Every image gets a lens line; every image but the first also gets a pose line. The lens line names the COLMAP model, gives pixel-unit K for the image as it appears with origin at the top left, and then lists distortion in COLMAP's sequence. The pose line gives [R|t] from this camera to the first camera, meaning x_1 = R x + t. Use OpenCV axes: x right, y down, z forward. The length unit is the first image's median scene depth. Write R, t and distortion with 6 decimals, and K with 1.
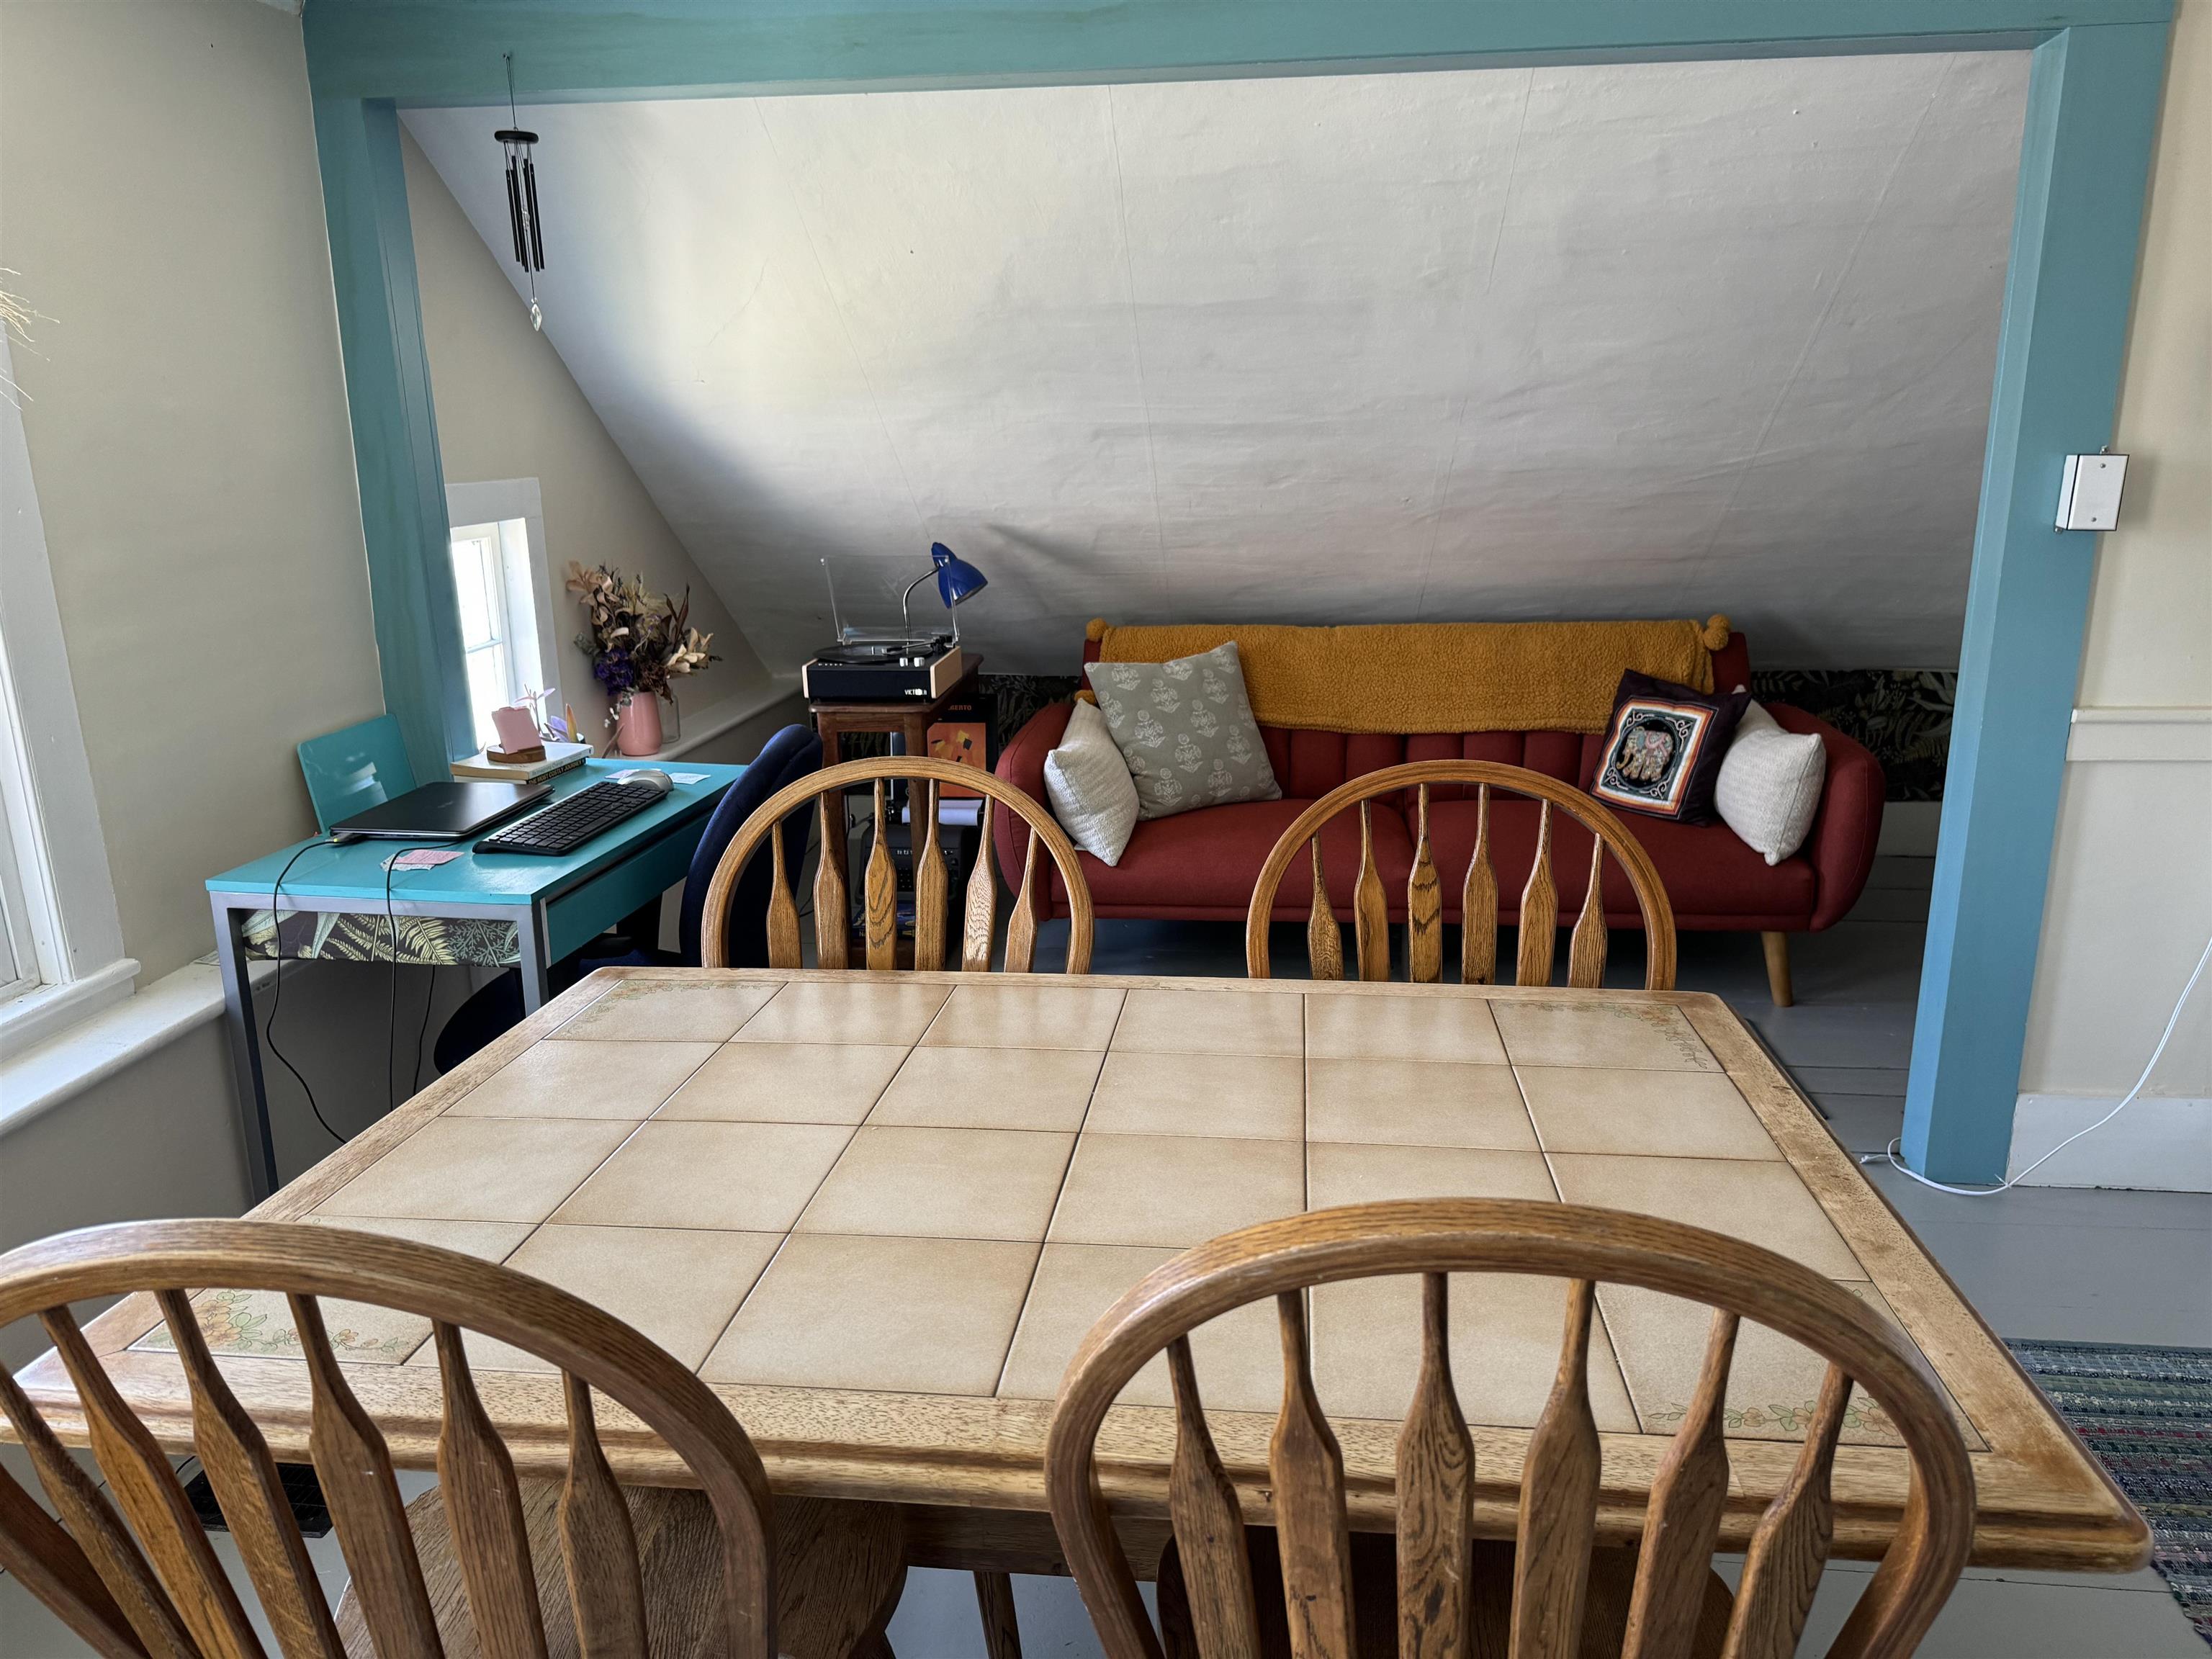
lens RADIAL K [[1534.5, 0, 1106.0], [0, 1534.5, 829.5], [0, 0, 1]] dist [0.016178, -0.035745]
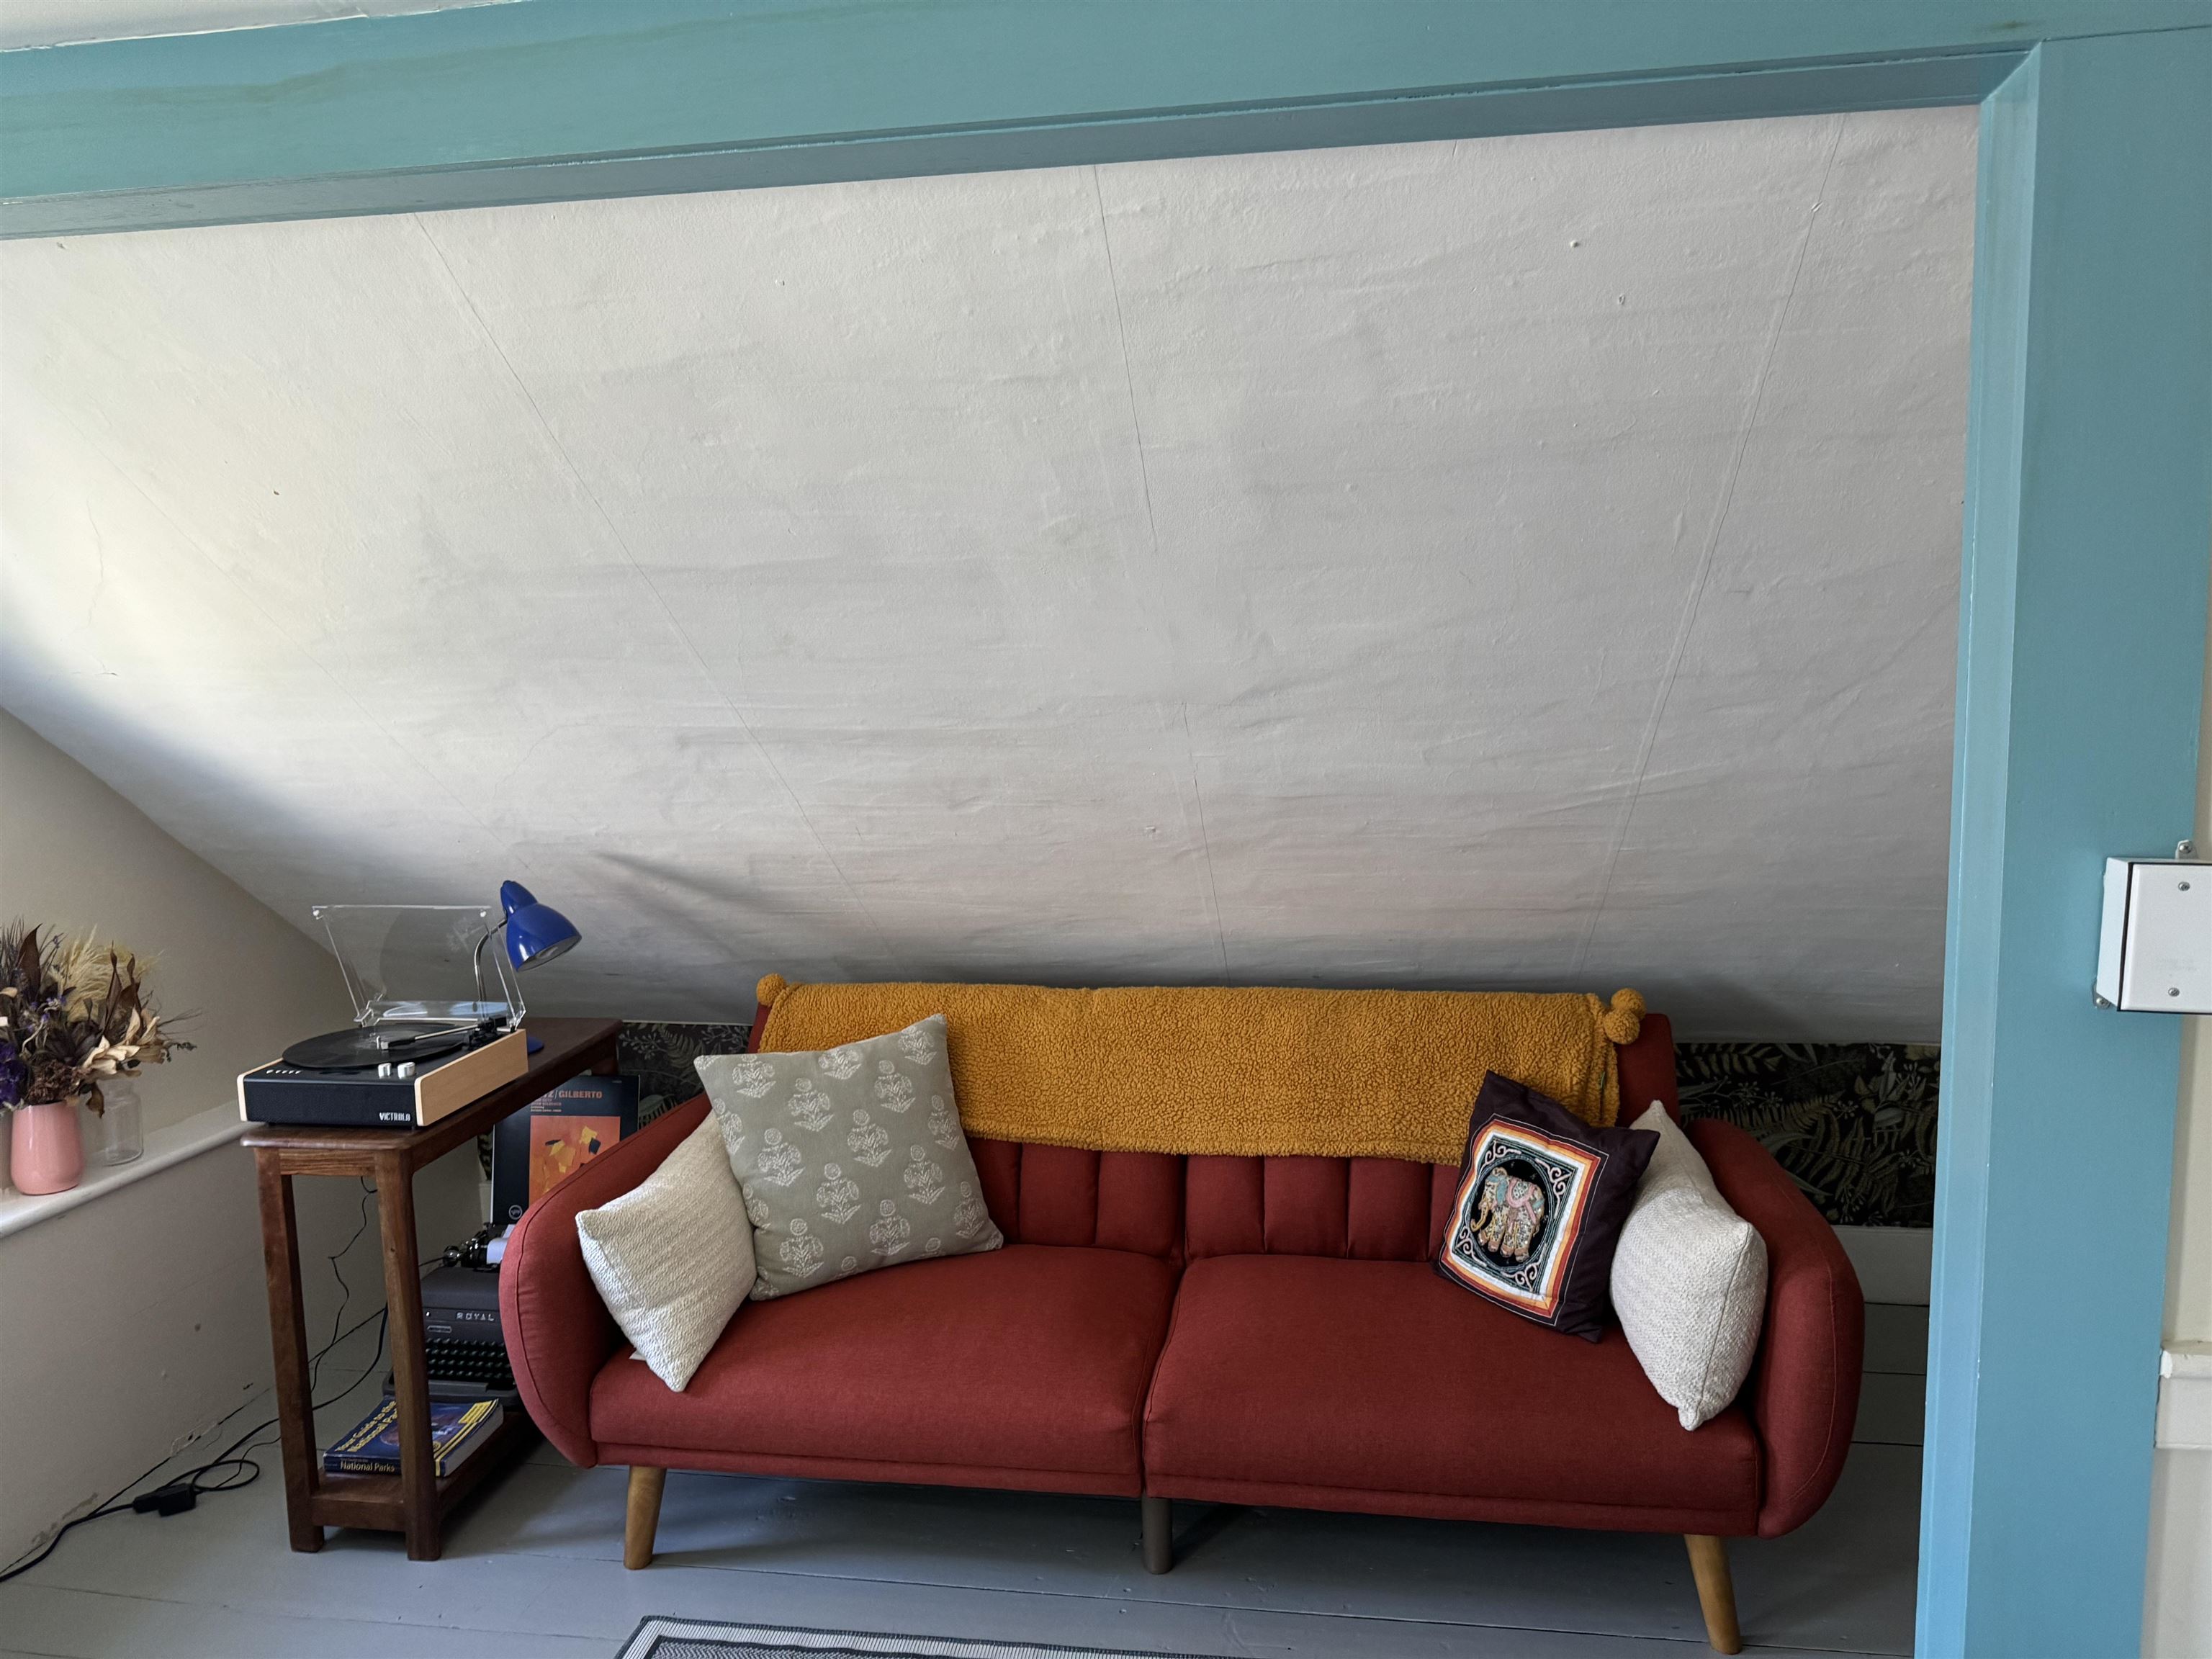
lens RADIAL K [[1534.5, 0, 1106.0], [0, 1534.5, 829.5], [0, 0, 1]] dist [0.016178, -0.035745]
pose [[0.998891, 0.004904, -0.046824, 0.204479], [-0.011588, 0.989576, -0.143548, -0.113369], [0.045632, 0.143931, 0.988535, 0.308760]]
